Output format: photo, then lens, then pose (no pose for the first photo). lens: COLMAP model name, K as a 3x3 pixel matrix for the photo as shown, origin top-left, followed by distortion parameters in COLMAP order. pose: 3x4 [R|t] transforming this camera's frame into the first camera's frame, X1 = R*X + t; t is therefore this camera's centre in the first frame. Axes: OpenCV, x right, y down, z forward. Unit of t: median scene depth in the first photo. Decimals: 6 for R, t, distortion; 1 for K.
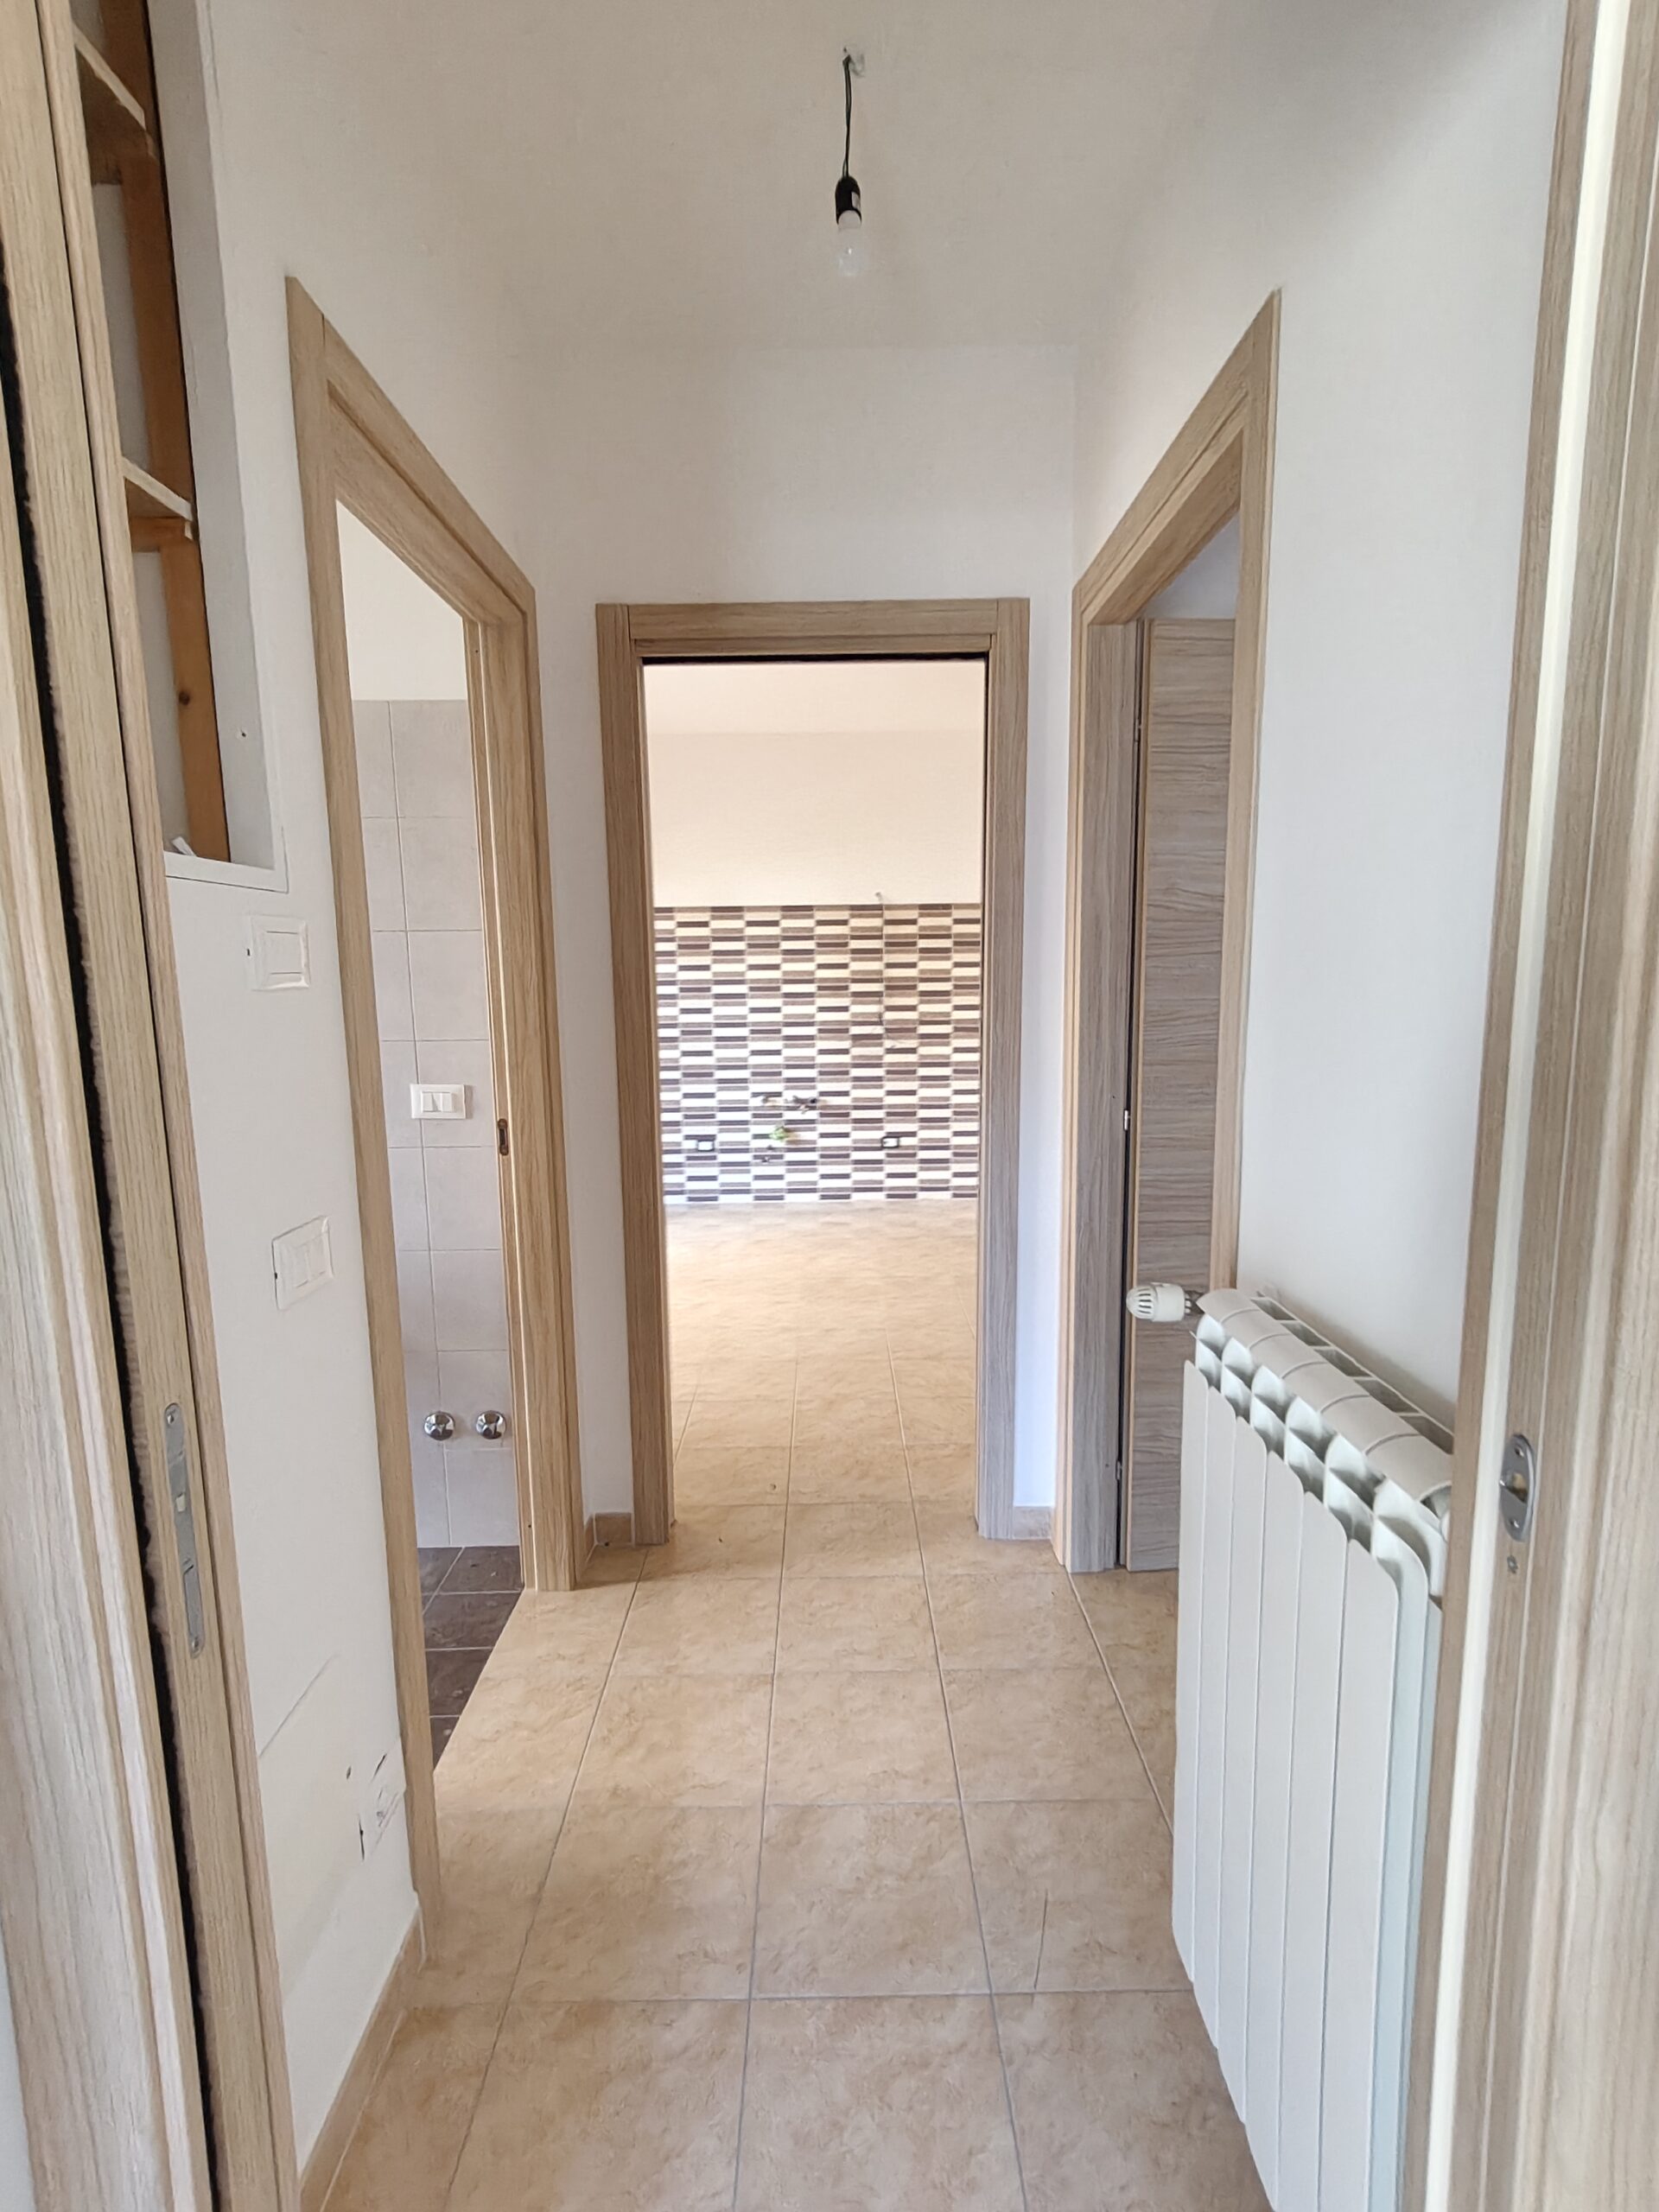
lens RADIAL K [[1029.8, 0, 846.3], [0, 1029.8, 1113.0], [0, 0, 1]] dist [0.002322, -0.000105]
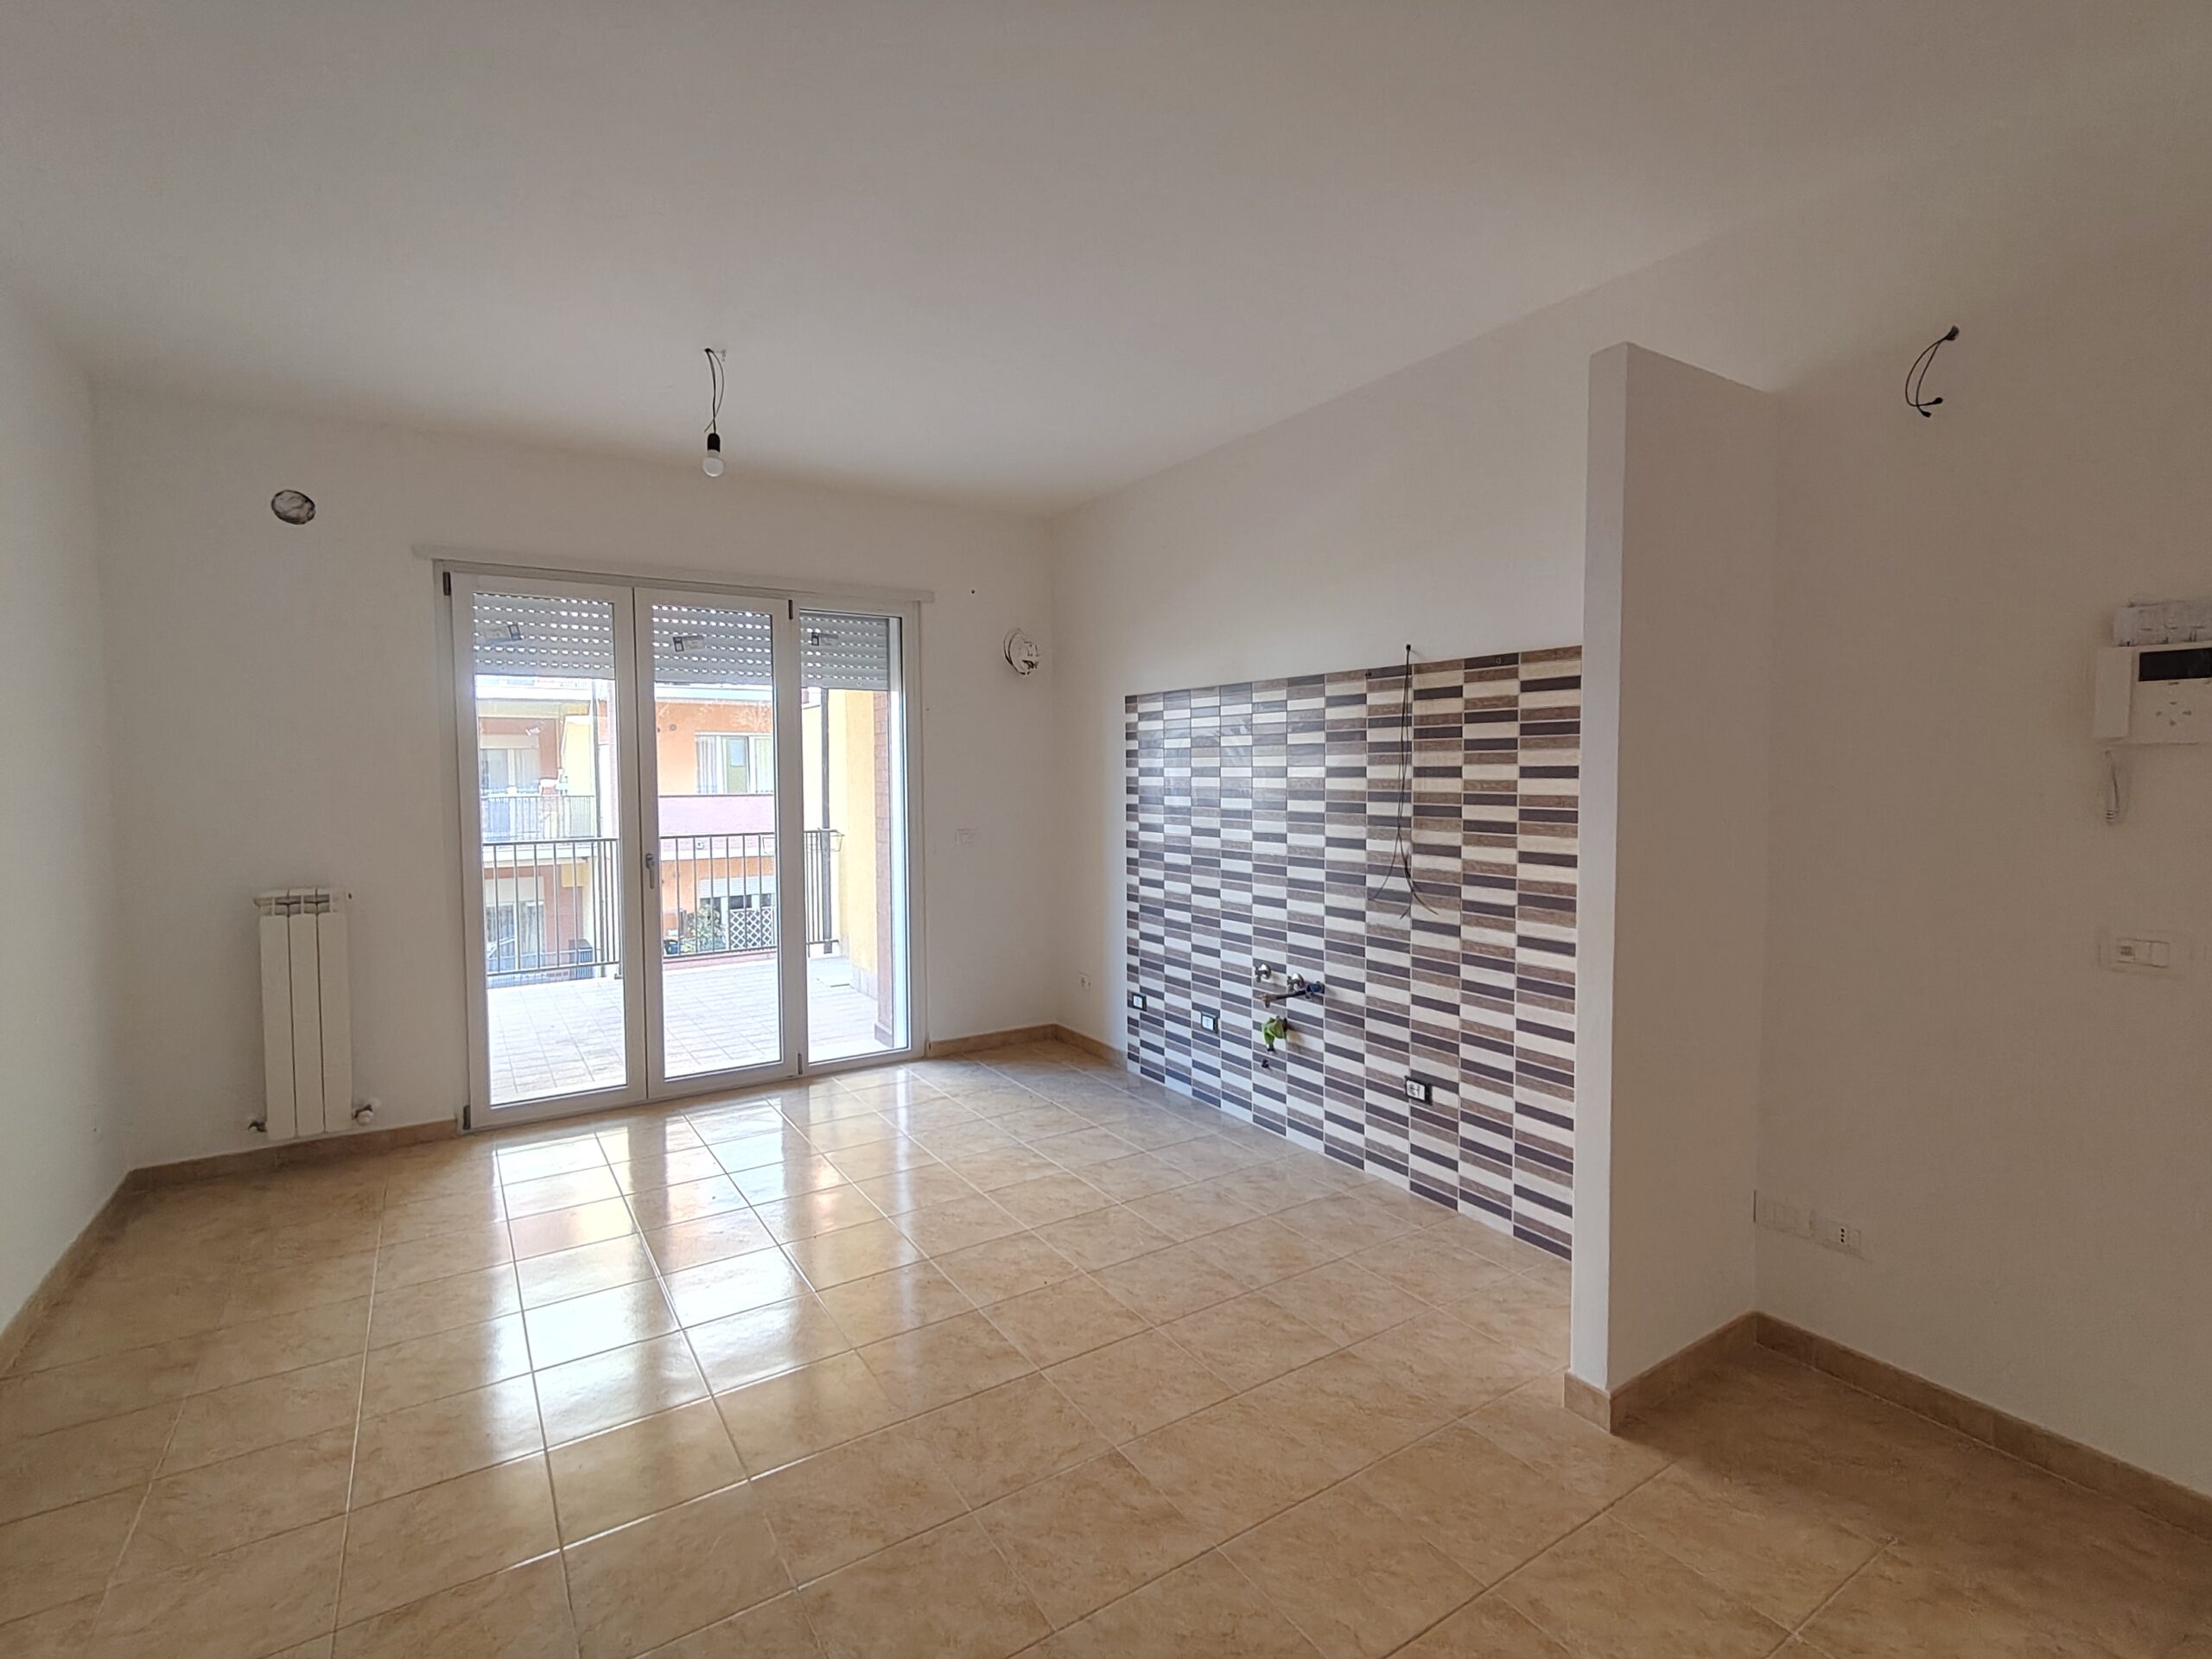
lens RADIAL K [[1049.0, 0, 1117.6], [0, 1049.0, 826.8], [0, 0, 1]] dist [0.031920, -0.013262]
pose [[0.532061, 0.057695, -0.844738, 0.432903], [-0.121170, 0.992595, -0.008526, -0.088639], [0.837991, 0.106894, 0.535112, 0.558825]]
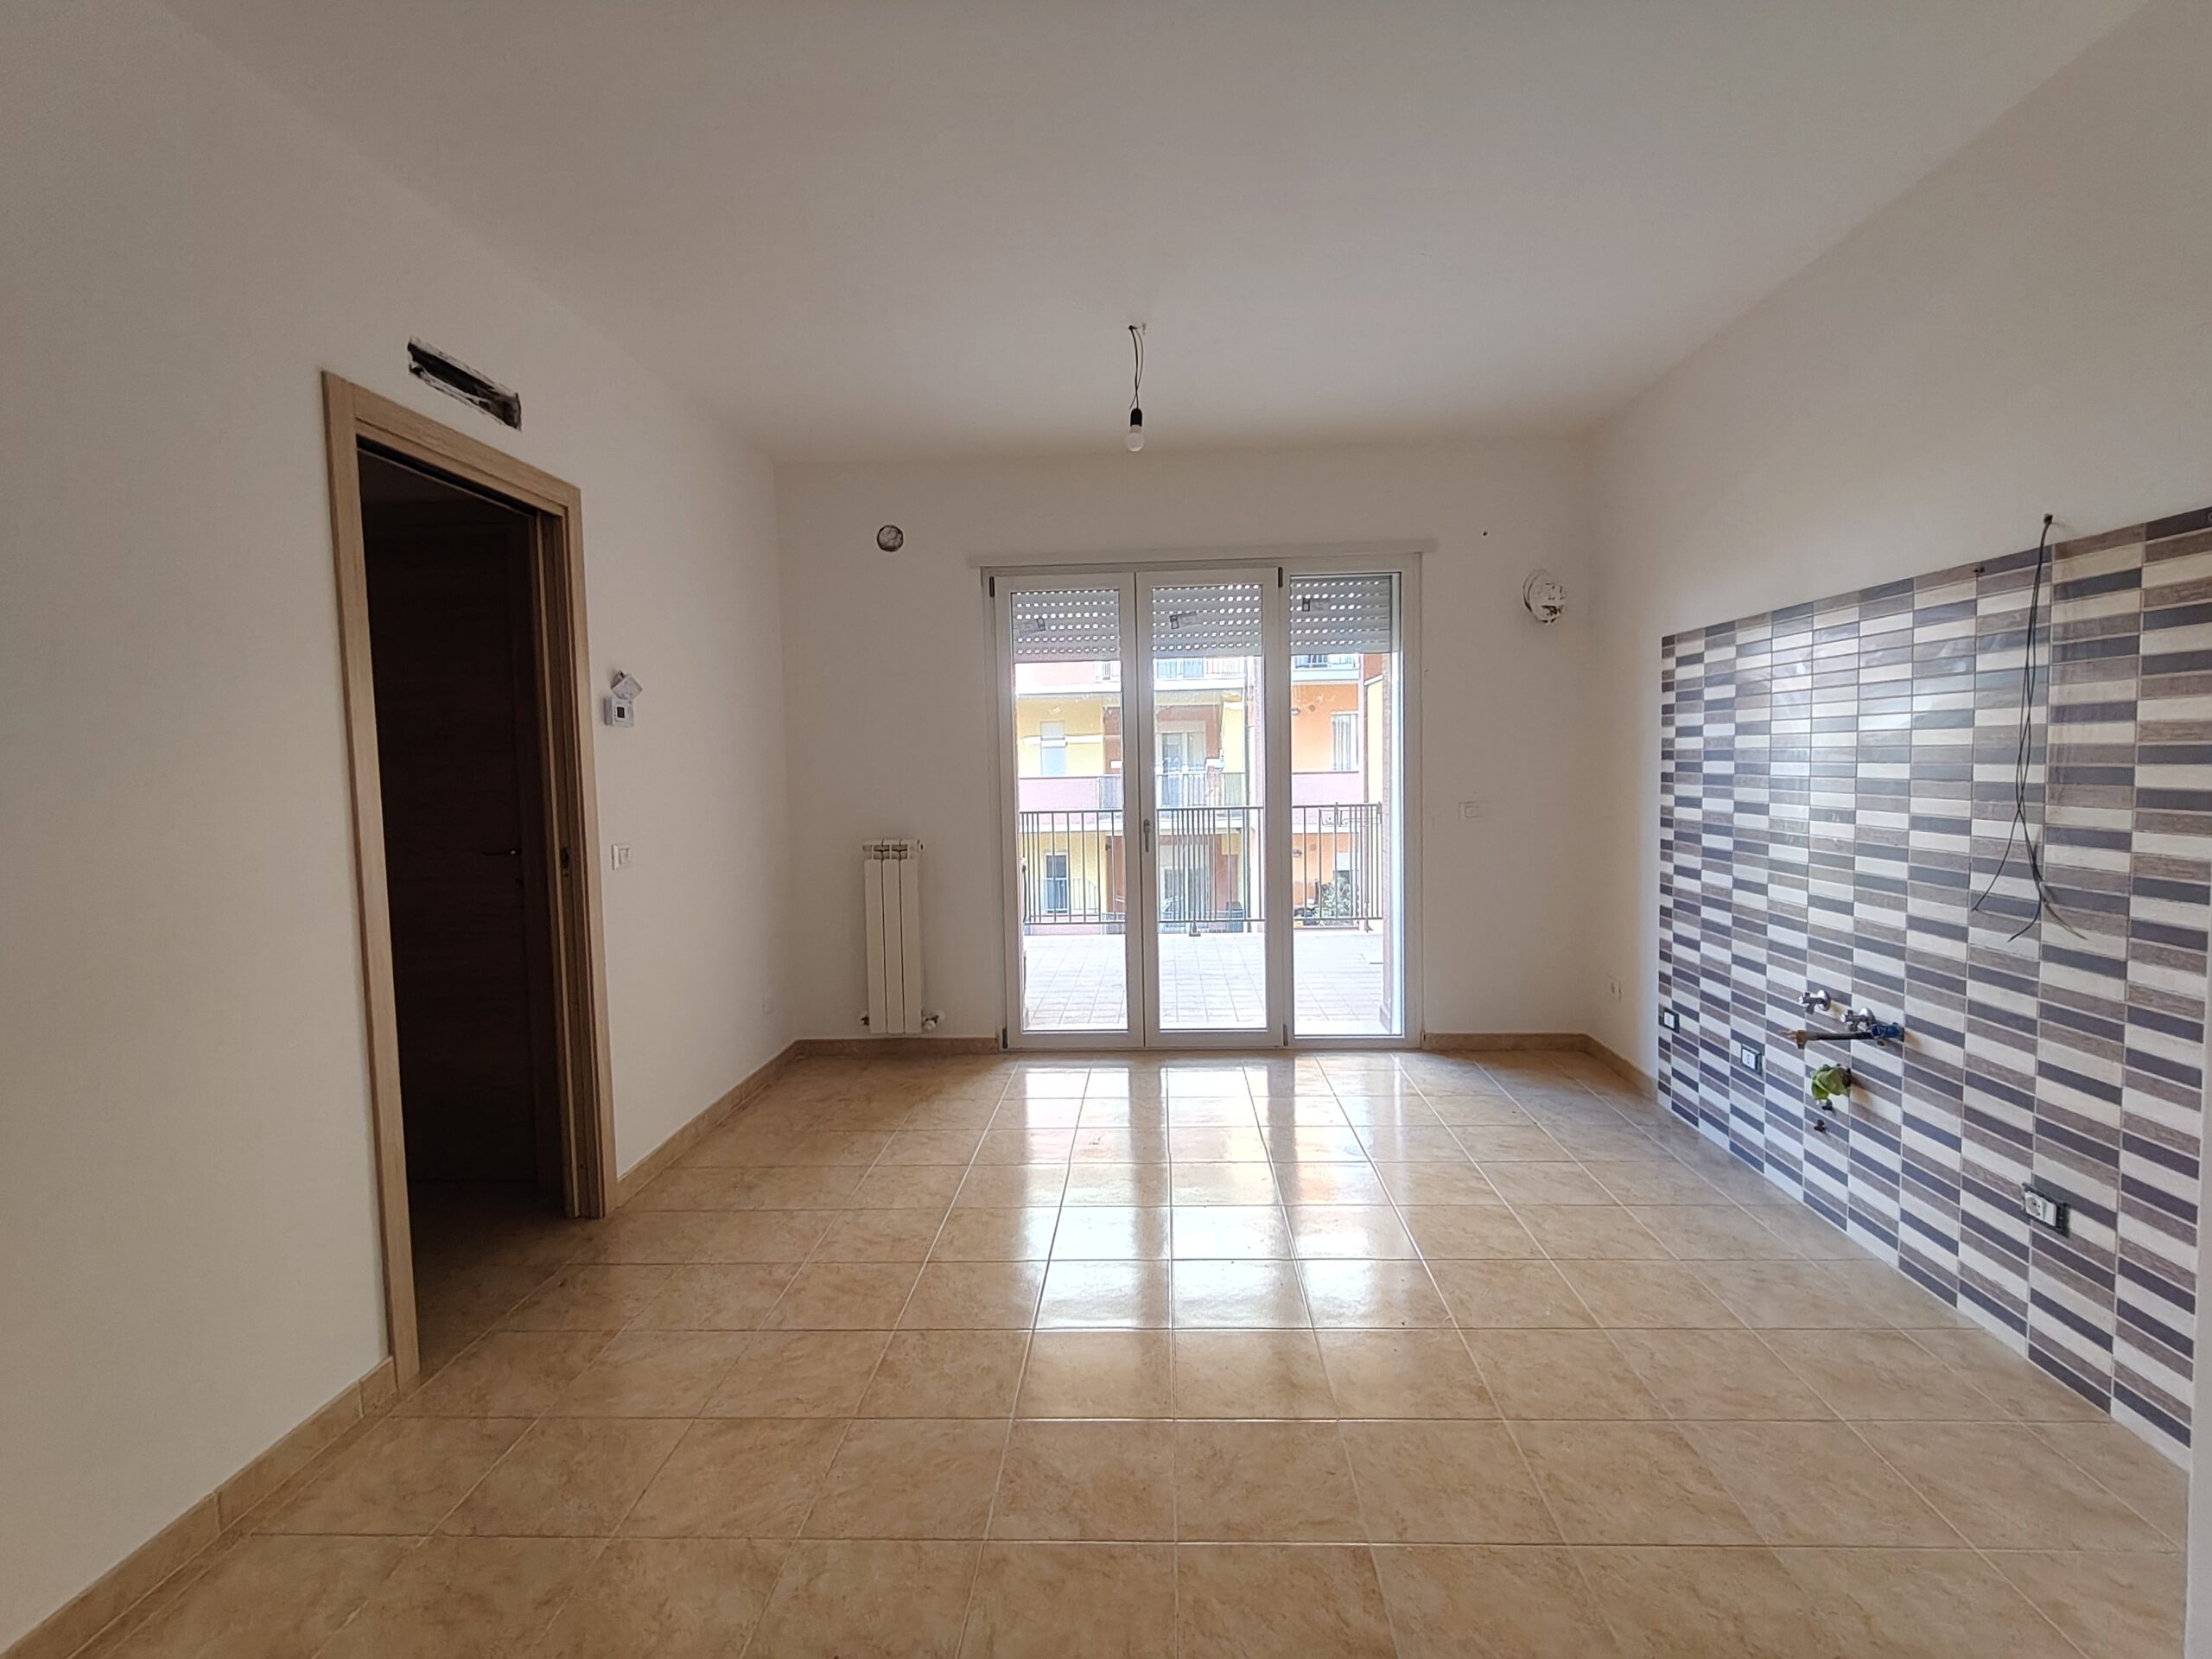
lens RADIAL K [[1049.0, 0, 1117.6], [0, 1049.0, 826.8], [0, 0, 1]] dist [0.031920, -0.013262]
pose [[-0.056464, 0.081486, -0.995074, 0.423789], [-0.118338, 0.989092, 0.087711, -0.098095], [0.991367, 0.122707, -0.046205, 0.696048]]
